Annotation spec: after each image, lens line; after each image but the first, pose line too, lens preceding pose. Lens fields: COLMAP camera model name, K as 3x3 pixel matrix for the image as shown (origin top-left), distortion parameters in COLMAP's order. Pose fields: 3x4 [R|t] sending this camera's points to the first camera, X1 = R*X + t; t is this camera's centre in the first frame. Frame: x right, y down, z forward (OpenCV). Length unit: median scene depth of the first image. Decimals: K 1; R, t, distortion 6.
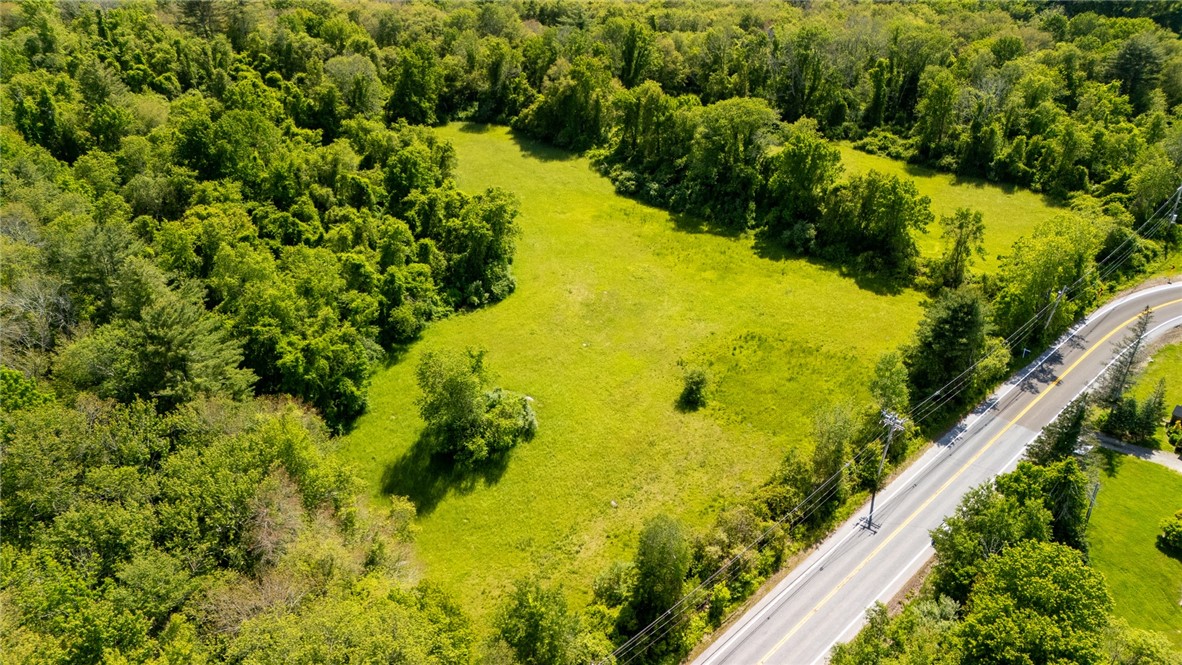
lens RADIAL K [[857.7, 0, 588.3], [0, 857.7, 342.1], [0, 0, 1]] dist [0.096327, -0.109479]
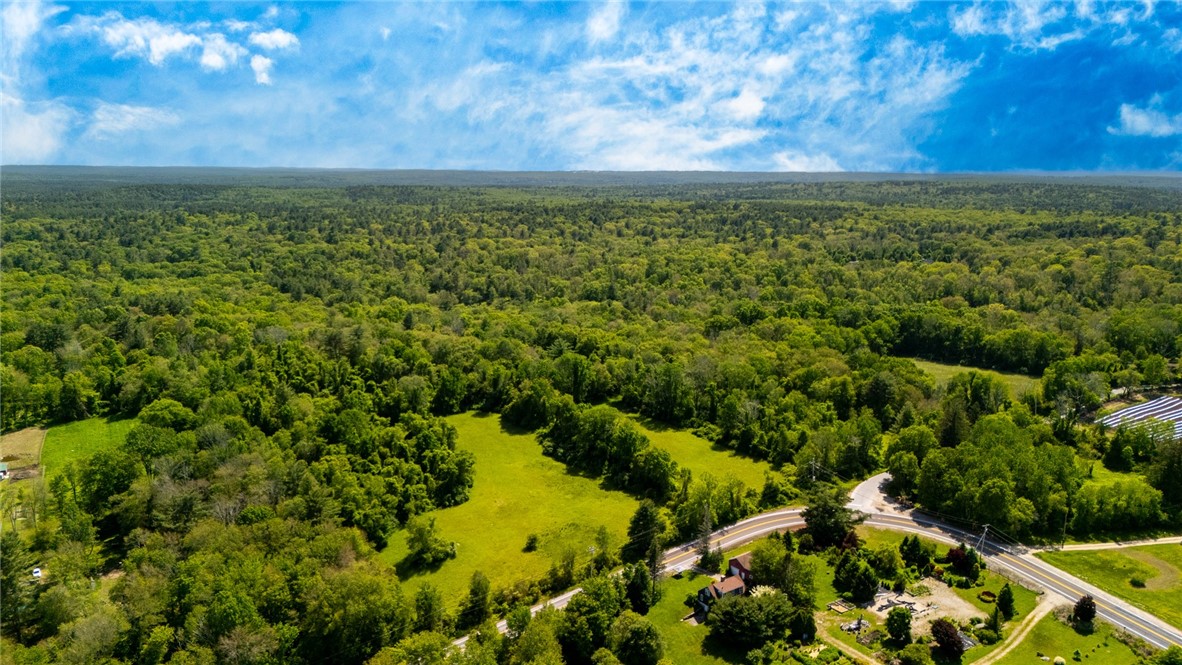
lens RADIAL K [[857.7, 0, 590.6], [0, 857.7, 344.1], [0, 0, 1]] dist [0.096327, -0.109479]
pose [[0.995472, 0.018274, -0.093278, 0.315658], [-0.044778, 0.955788, -0.290628, 0.136997], [0.083843, 0.293489, 0.952279, -0.845160]]
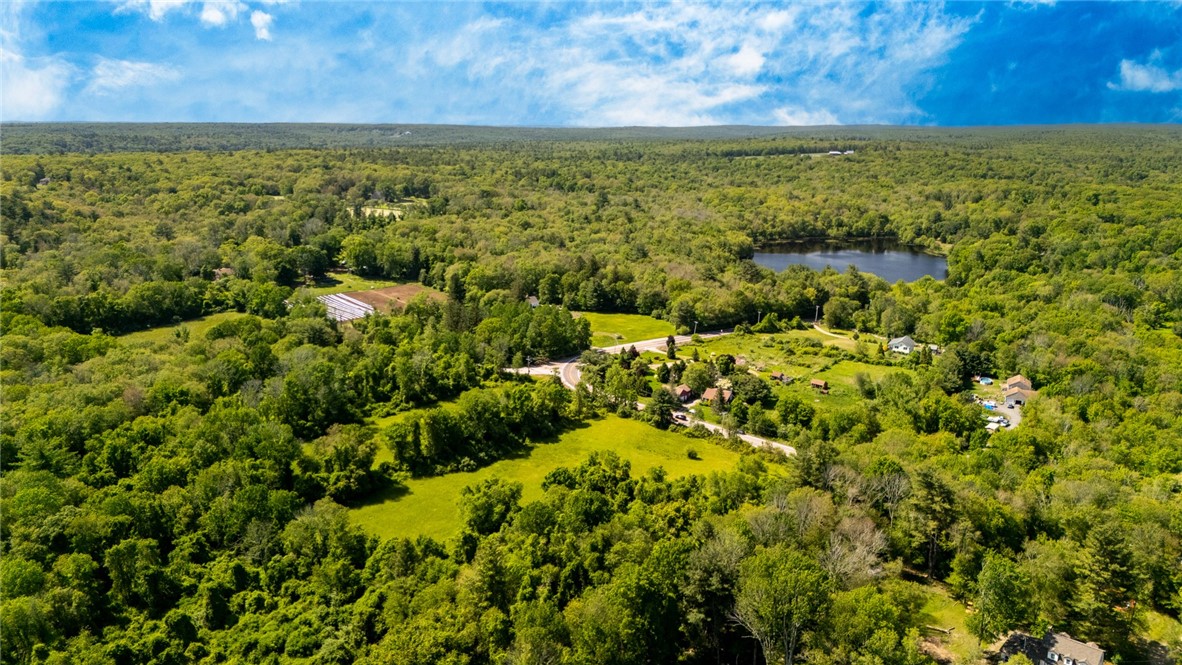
lens RADIAL K [[857.7, 0, 595.1], [0, 857.7, 340.1], [0, 0, 1]] dist [0.096327, -0.109479]
pose [[-0.159674, -0.247824, 0.955556, -1.480694], [0.466825, 0.833947, 0.294292, -0.754472], [-0.869815, 0.493068, -0.017469, 0.755206]]
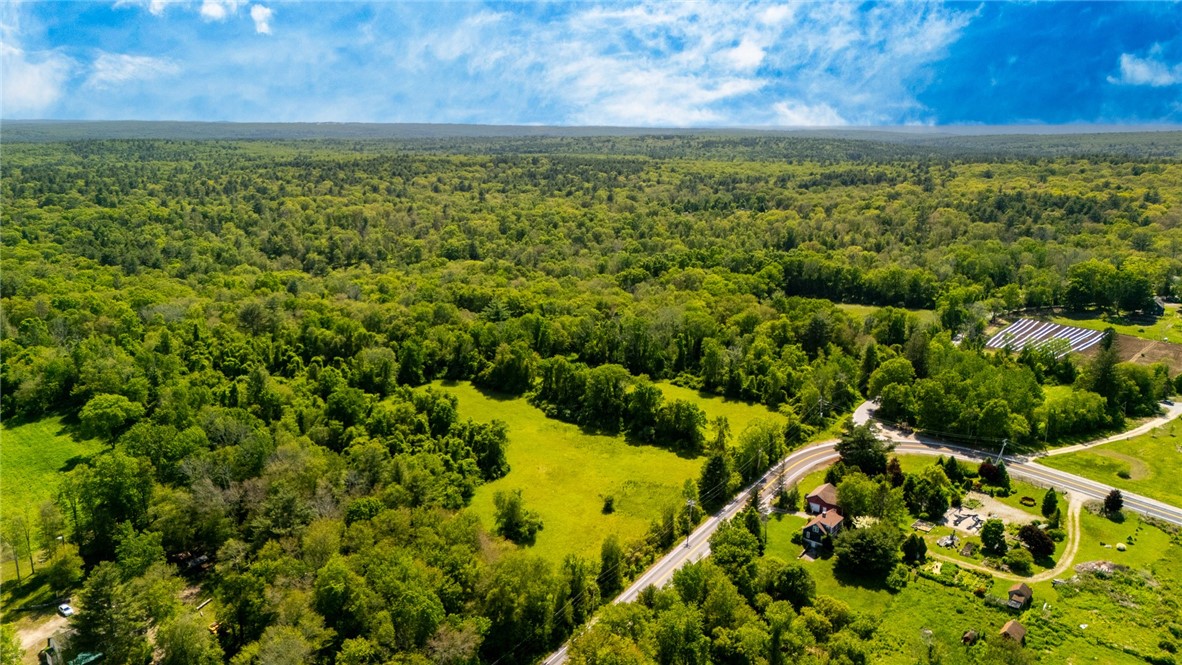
lens RADIAL K [[857.7, 0, 591.7], [0, 857.7, 336.5], [0, 0, 1]] dist [0.096327, -0.109479]
pose [[0.982484, -0.046291, 0.180505, -0.200560], [0.090160, 0.965813, -0.243057, 0.115008], [-0.163083, 0.255074, 0.953069, -0.811008]]
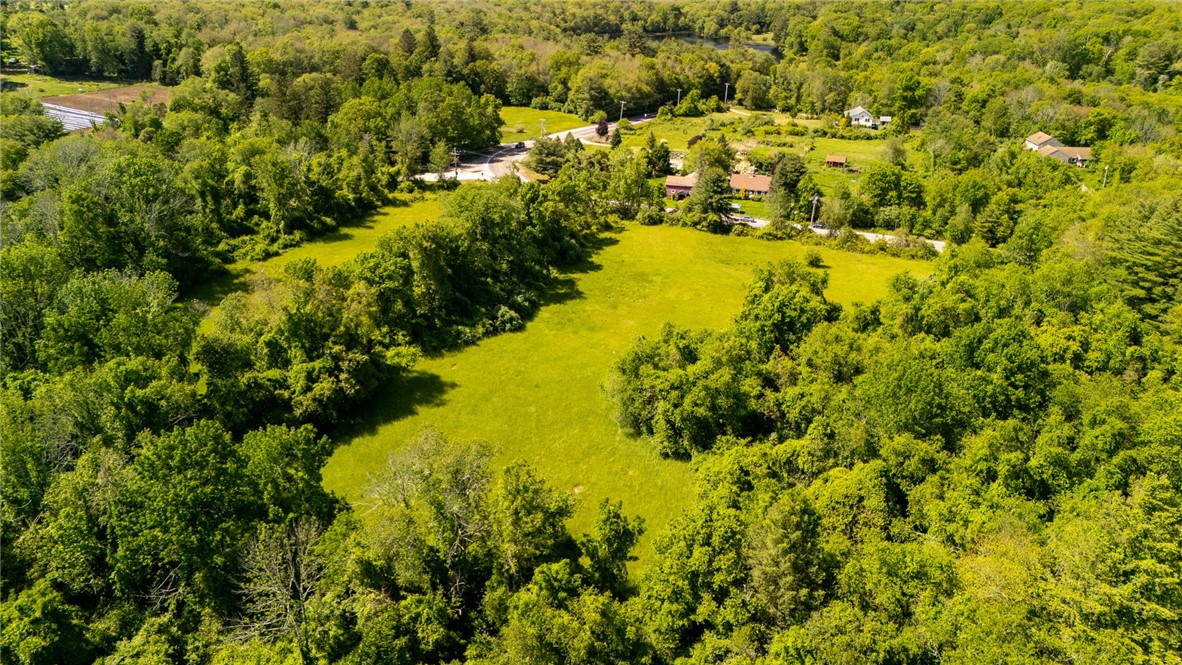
lens RADIAL K [[857.7, 0, 591.1], [0, 857.7, 343.5], [0, 0, 1]] dist [0.096327, -0.109479]
pose [[-0.488162, -0.367014, 0.791832, -0.688608], [0.407388, 0.706550, 0.578639, -0.643364], [-0.771838, 0.605052, -0.195394, 1.169438]]
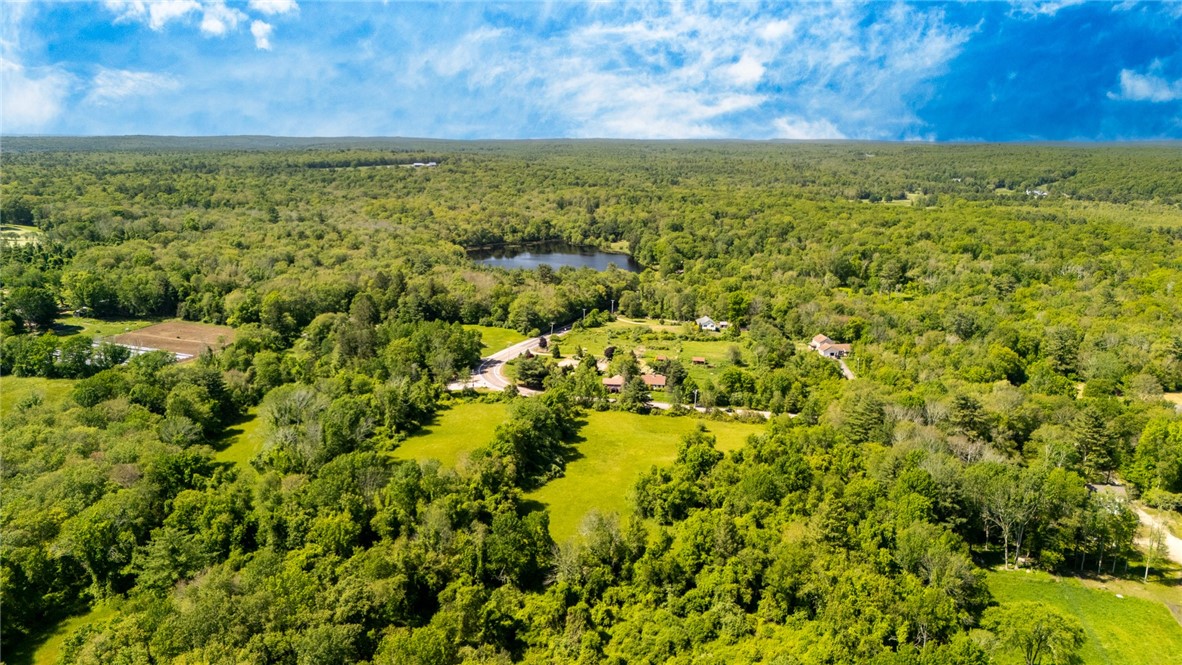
lens RADIAL K [[857.7, 0, 595.1], [0, 857.7, 338.2], [0, 0, 1]] dist [0.096327, -0.109479]
pose [[-0.640312, -0.182854, 0.746033, -1.178526], [0.359154, 0.787267, 0.501218, -1.189745], [-0.678977, 0.588876, -0.438423, 1.569603]]
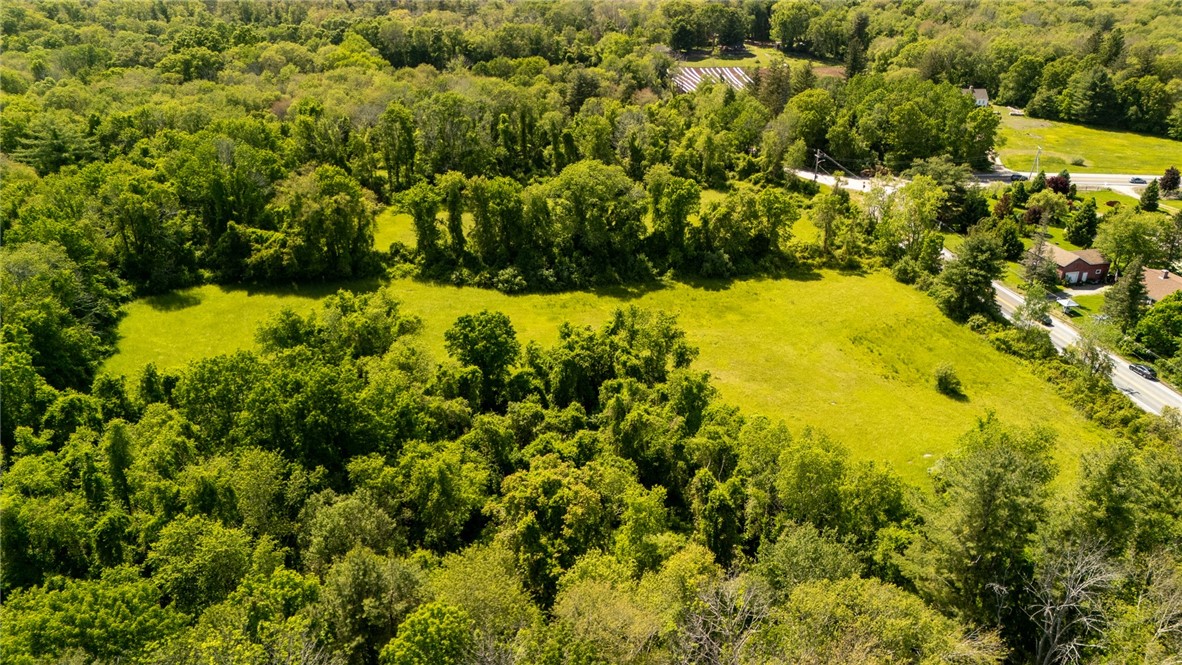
lens RADIAL K [[857.7, 0, 590.8], [0, 857.7, 340.9], [0, 0, 1]] dist [0.096327, -0.109479]
pose [[0.508991, -0.365282, 0.779421, -0.660265], [0.411582, 0.898551, 0.152335, -0.242235], [-0.755995, 0.243258, 0.607698, 0.432078]]
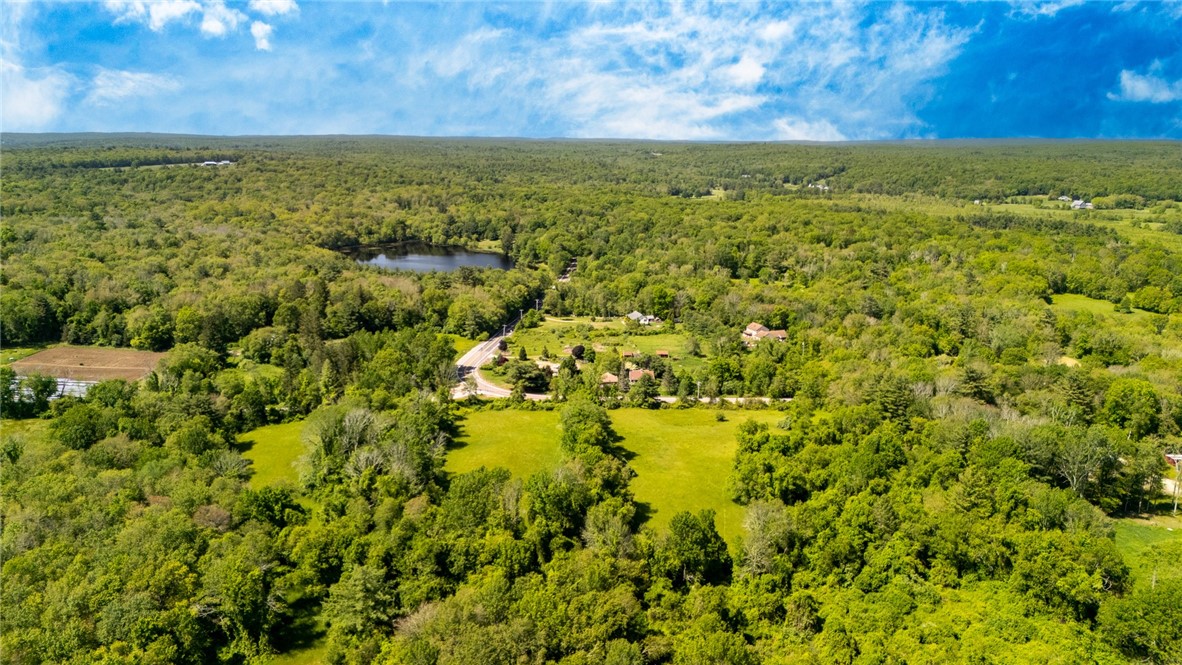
lens RADIAL K [[857.7, 0, 598.2], [0, 857.7, 335.0], [0, 0, 1]] dist [0.096327, -0.109479]
pose [[-0.812255, -0.141205, 0.565953, -0.796356], [0.269296, 0.769886, 0.578580, -1.359768], [-0.517417, 0.622363, -0.587319, 1.884535]]
